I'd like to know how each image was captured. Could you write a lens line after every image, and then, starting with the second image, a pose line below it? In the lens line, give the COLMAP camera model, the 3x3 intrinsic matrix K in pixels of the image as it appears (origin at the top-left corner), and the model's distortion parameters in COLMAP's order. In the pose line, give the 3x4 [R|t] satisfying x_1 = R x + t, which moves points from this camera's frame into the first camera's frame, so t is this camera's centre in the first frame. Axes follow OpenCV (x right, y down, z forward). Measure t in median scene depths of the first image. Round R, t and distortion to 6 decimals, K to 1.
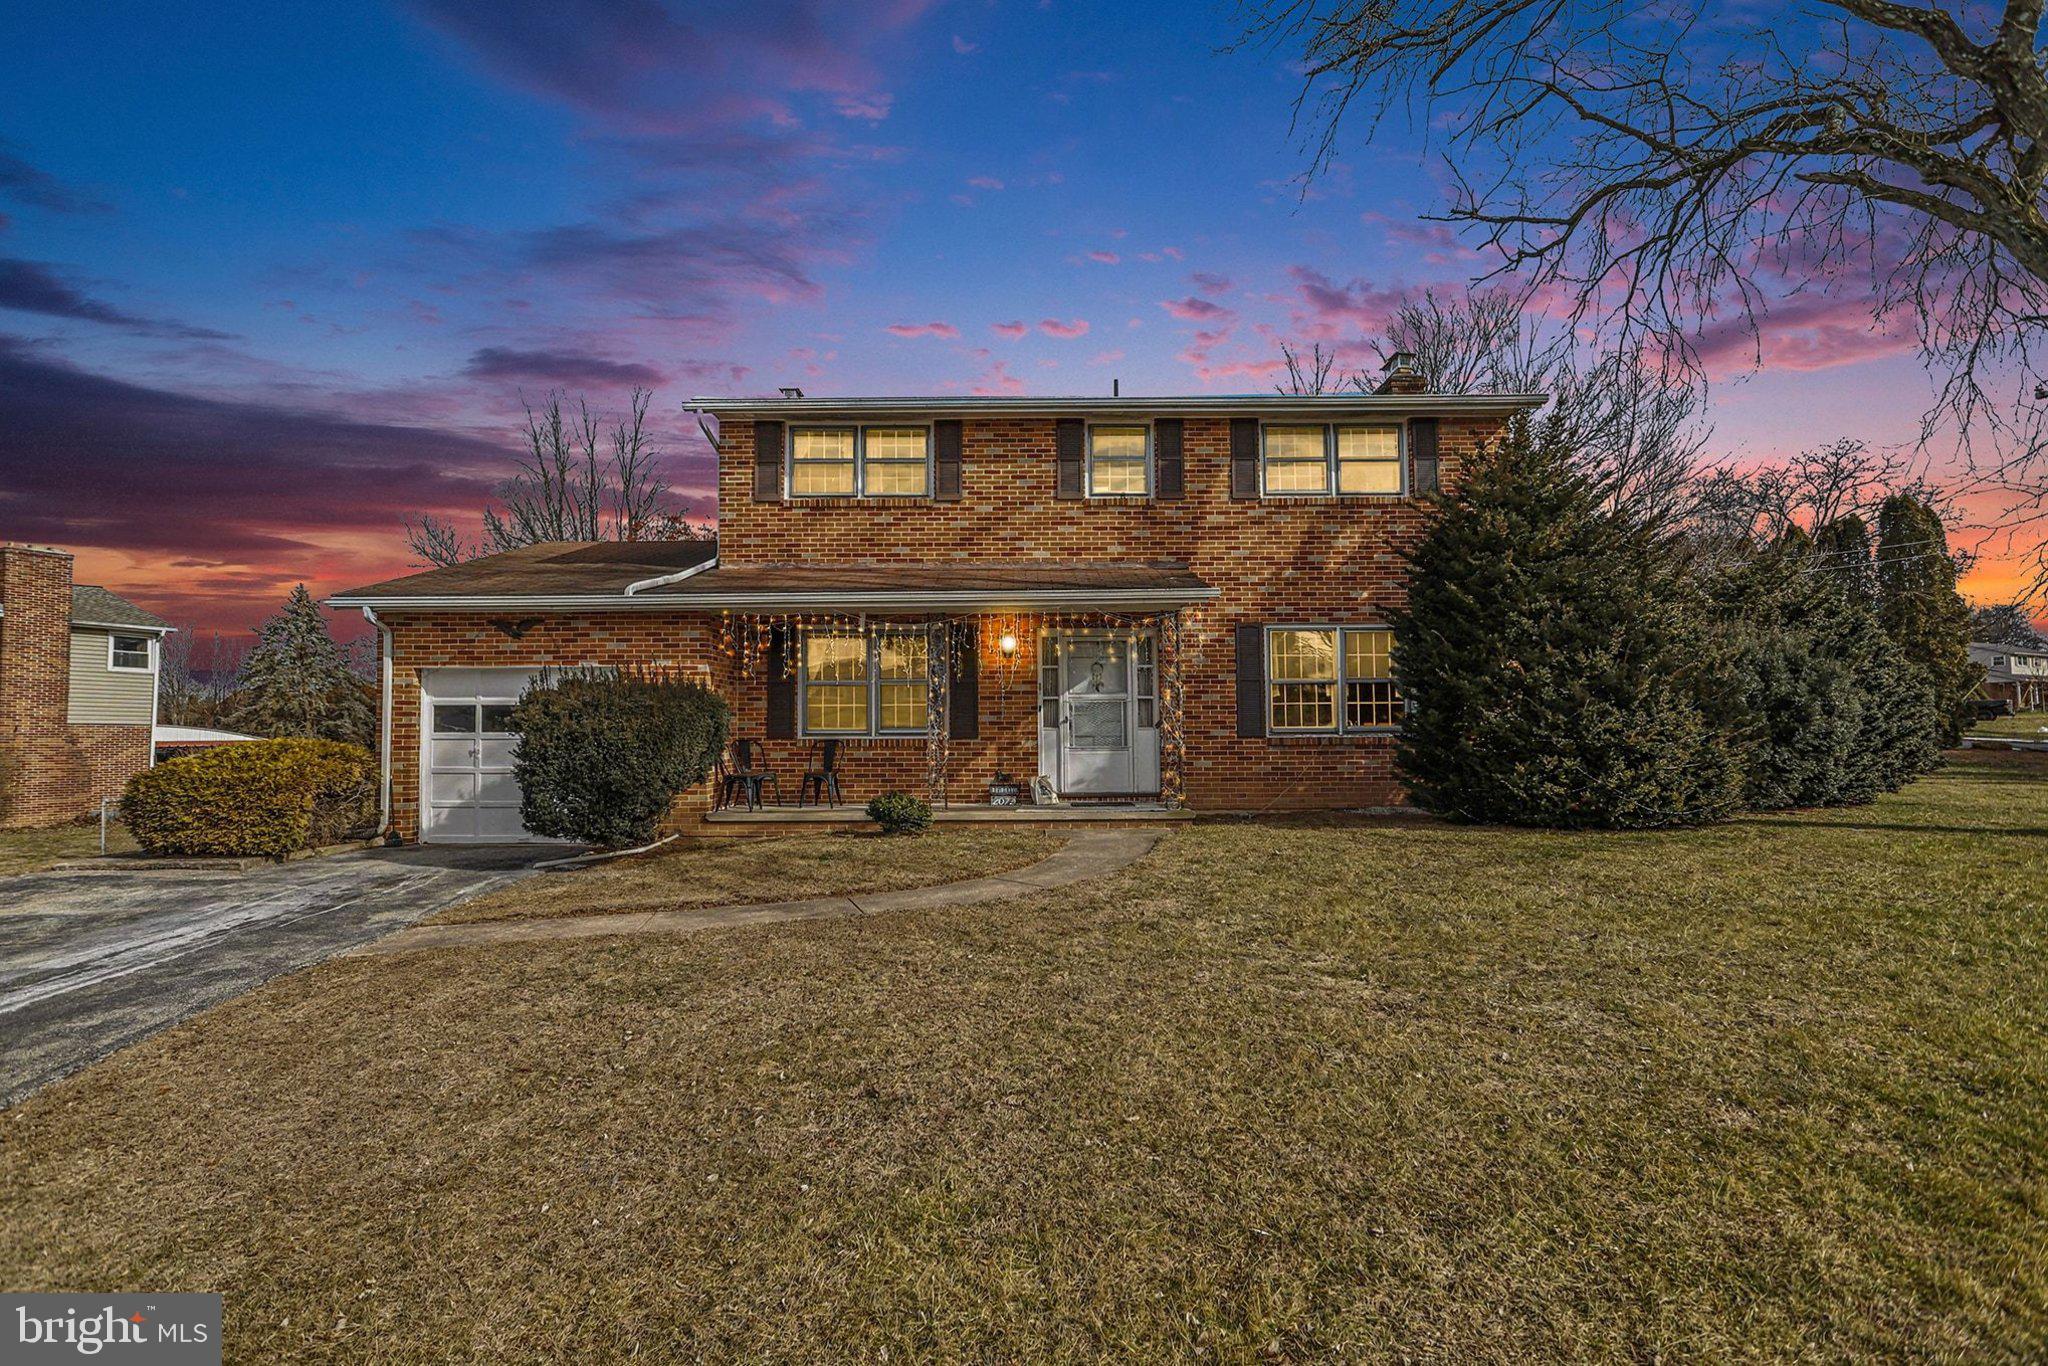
lens RADIAL K [[980.9, 0, 1017.2], [0, 980.9, 679.2], [0, 0, 1]] dist [-0.004321, 0.001370]
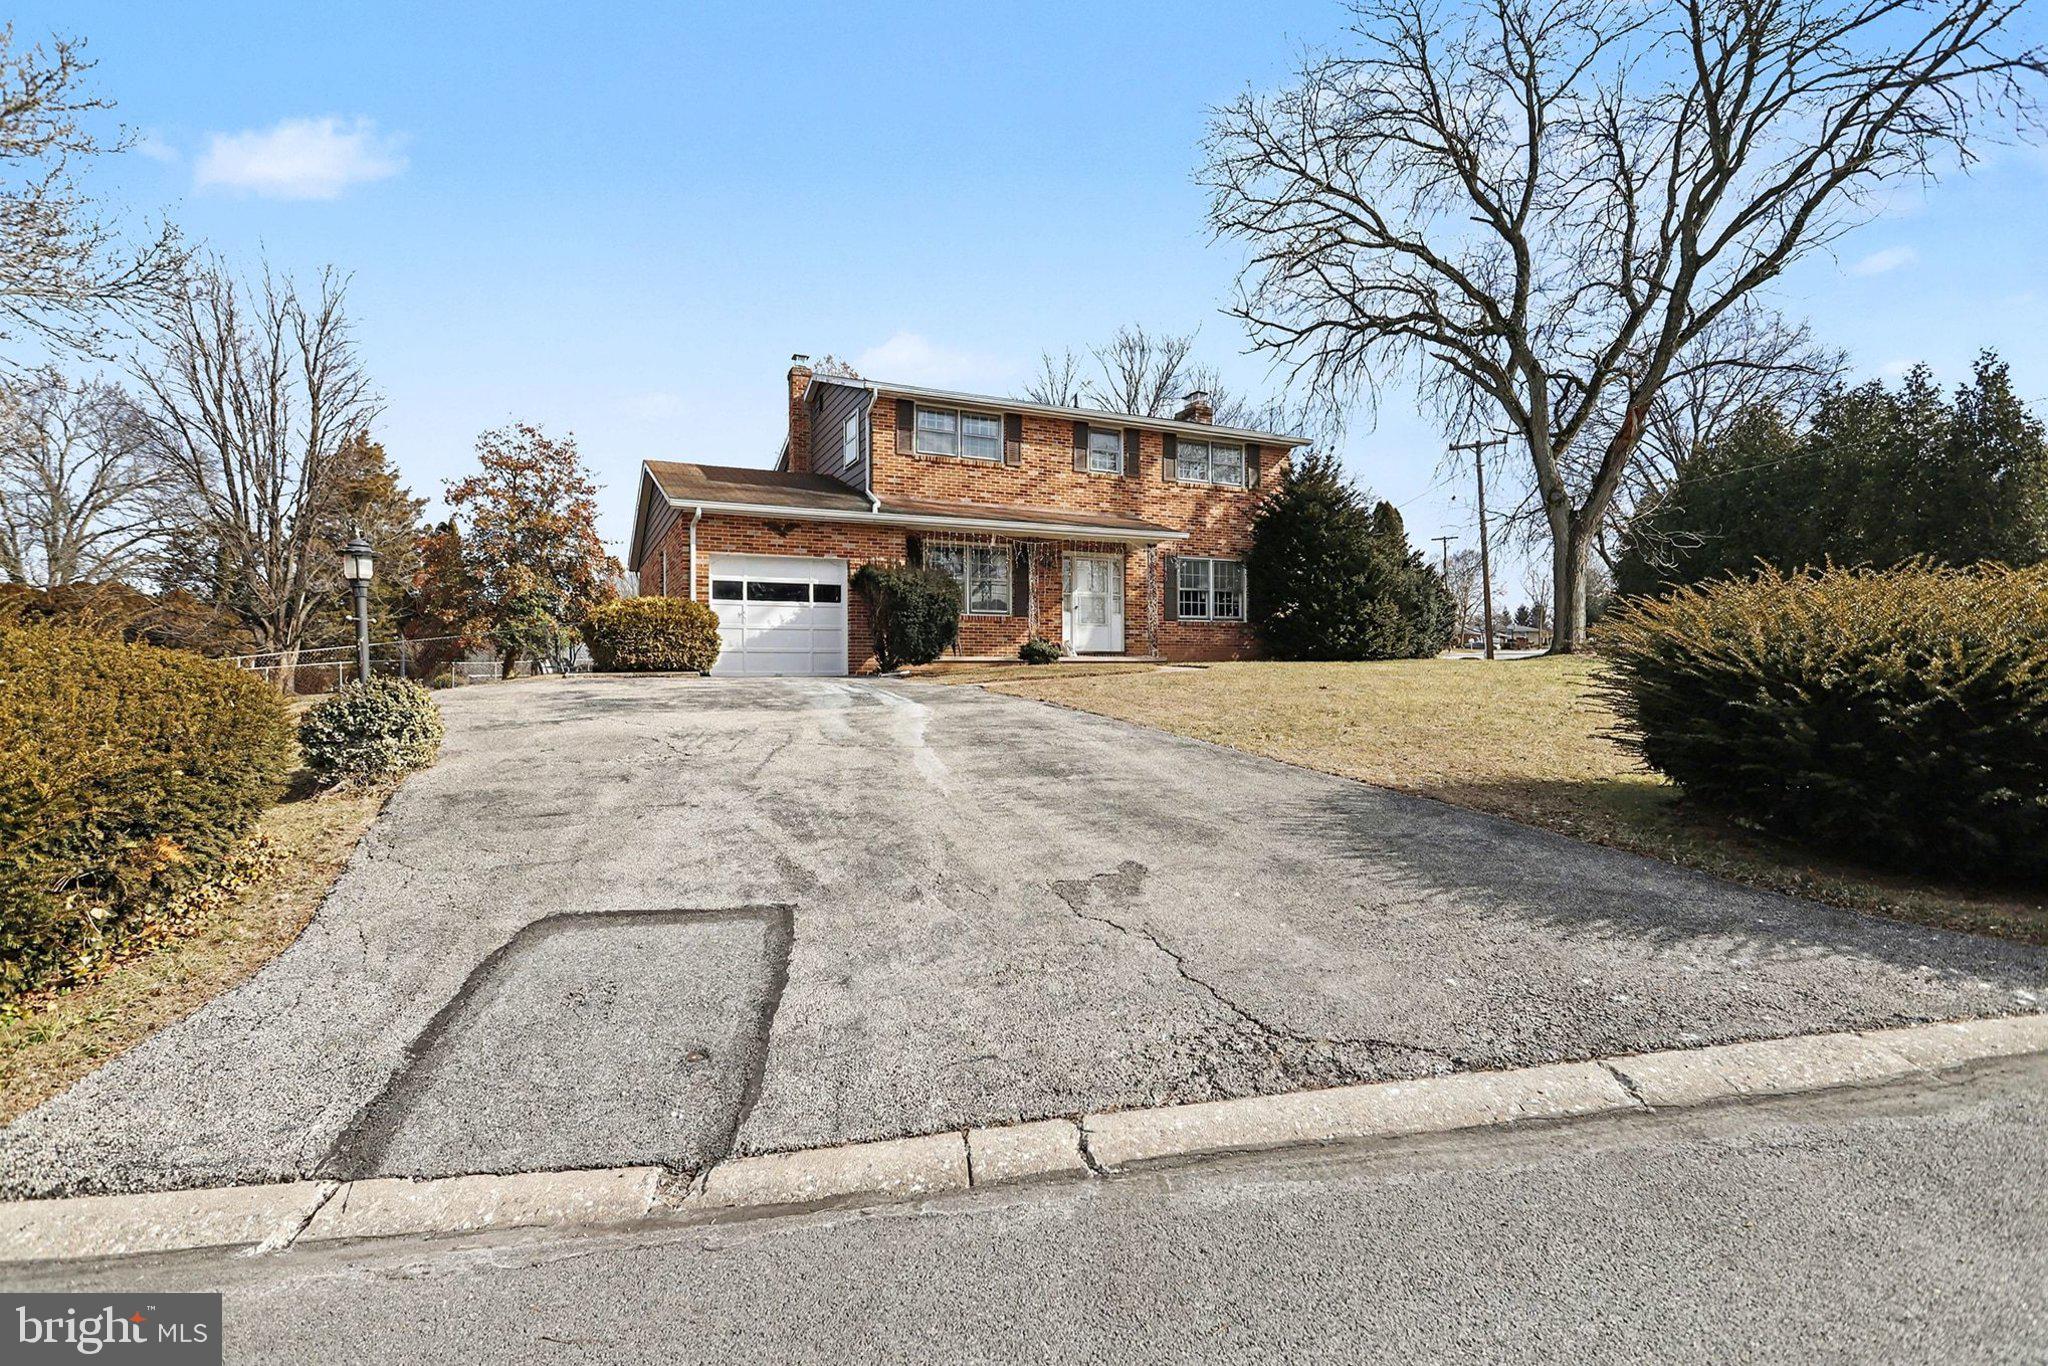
lens RADIAL K [[980.9, 0, 1017.2], [0, 980.9, 679.2], [0, 0, 1]] dist [-0.004321, 0.001370]
pose [[0.897933, -0.000396, 0.440133, -0.763704], [-0.024973, 0.998343, 0.051847, 0.078779], [-0.439424, -0.057547, 0.896435, -0.439063]]
